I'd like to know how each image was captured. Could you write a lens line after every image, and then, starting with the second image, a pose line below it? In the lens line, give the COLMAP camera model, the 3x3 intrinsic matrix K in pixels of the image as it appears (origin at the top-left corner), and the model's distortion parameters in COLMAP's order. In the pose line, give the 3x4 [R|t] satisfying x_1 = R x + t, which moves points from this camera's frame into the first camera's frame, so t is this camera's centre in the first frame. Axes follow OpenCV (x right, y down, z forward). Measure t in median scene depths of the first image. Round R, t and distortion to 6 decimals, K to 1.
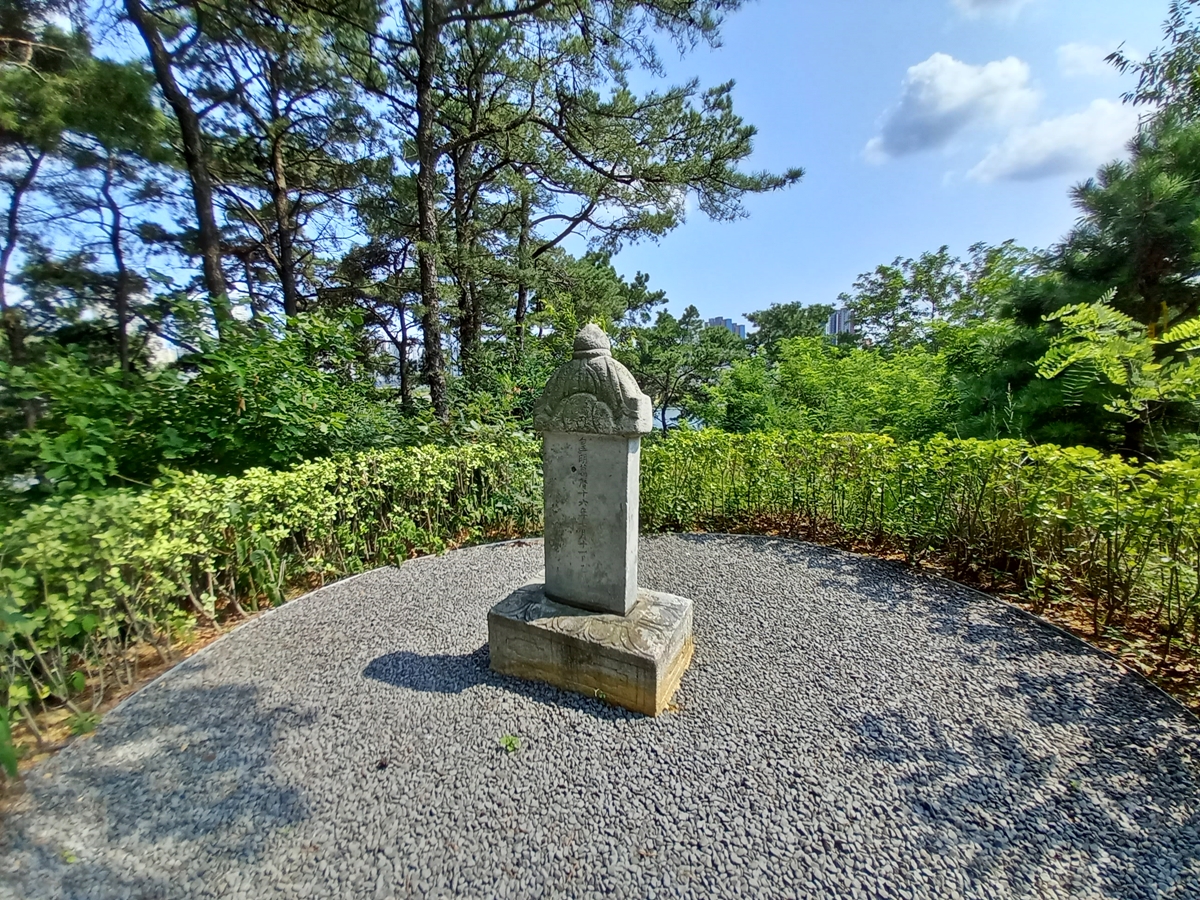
lens RADIAL K [[470.3, 0, 581.6], [0, 470.3, 446.2], [0, 0, 1]] dist [0.023365, -0.017698]
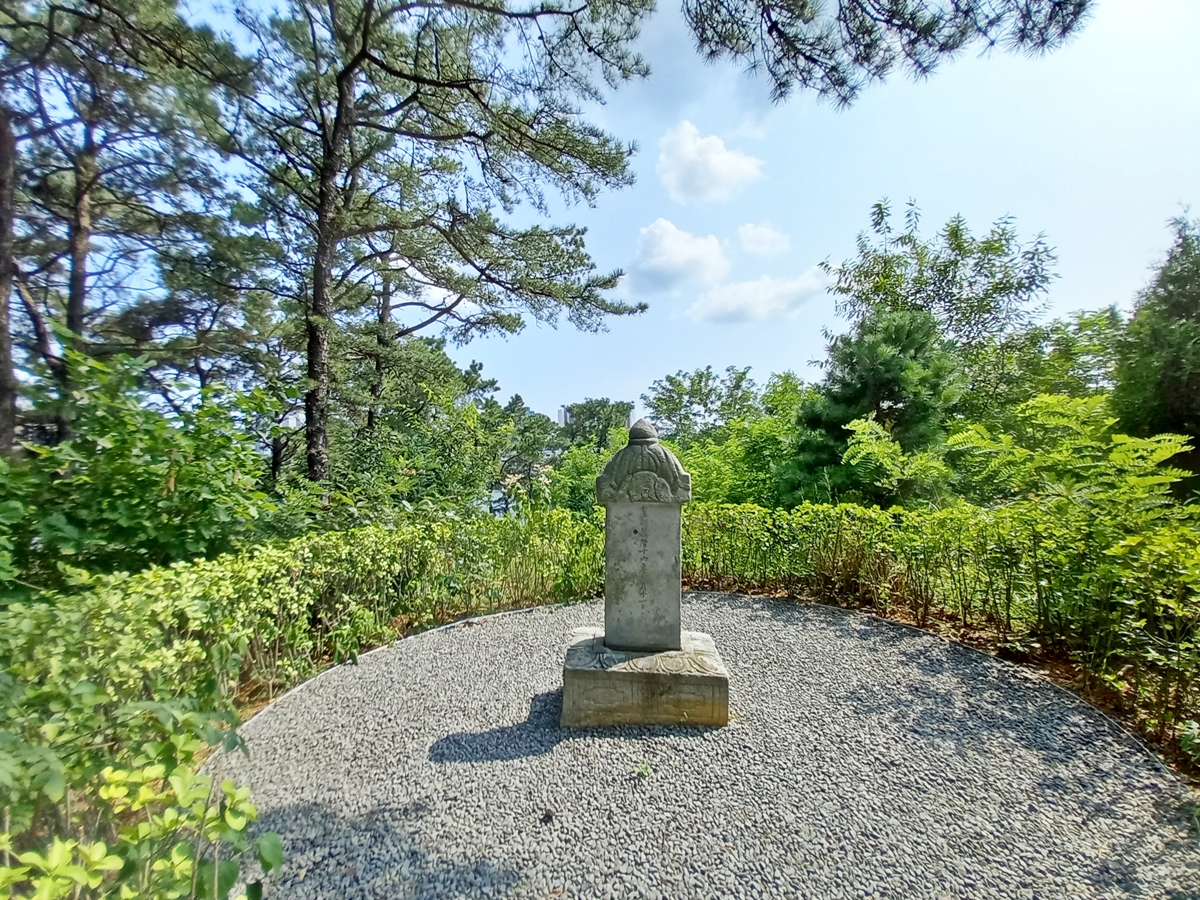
lens RADIAL K [[471.2, 0, 578.2], [0, 471.2, 445.8], [0, 0, 1]] dist [0.023807, -0.018829]
pose [[0.917953, 0.028853, 0.395638, -0.204903], [0.040480, 0.985332, -0.165778, 0.007747], [-0.394618, 0.168191, 0.903321, -0.032514]]
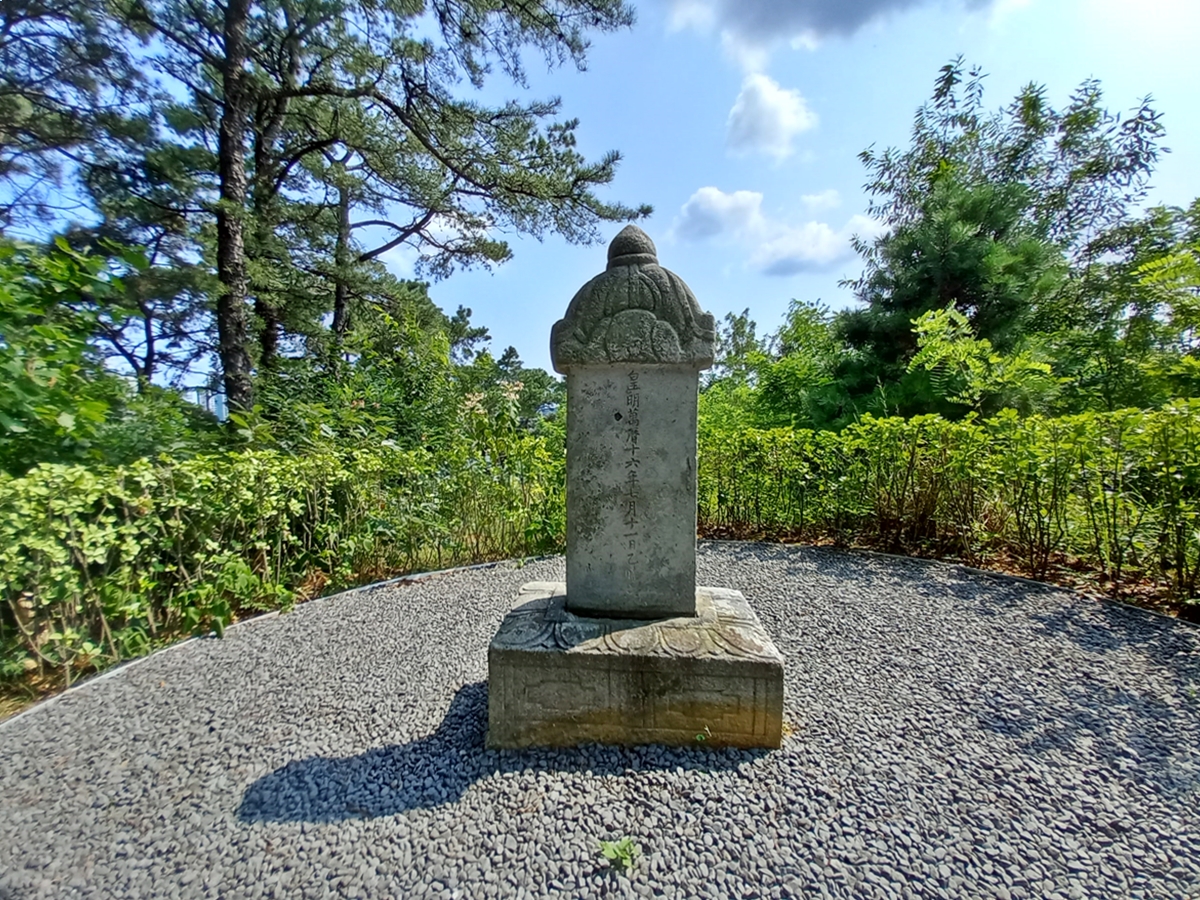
lens RADIAL K [[481.5, 0, 578.7], [0, 481.5, 445.2], [0, 0, 1]] dist [0.023359, -0.018274]
pose [[0.921263, -0.006307, 0.388890, -0.110998], [0.047902, 0.994096, -0.097356, 0.050298], [-0.385980, 0.108319, 0.916126, 0.112859]]
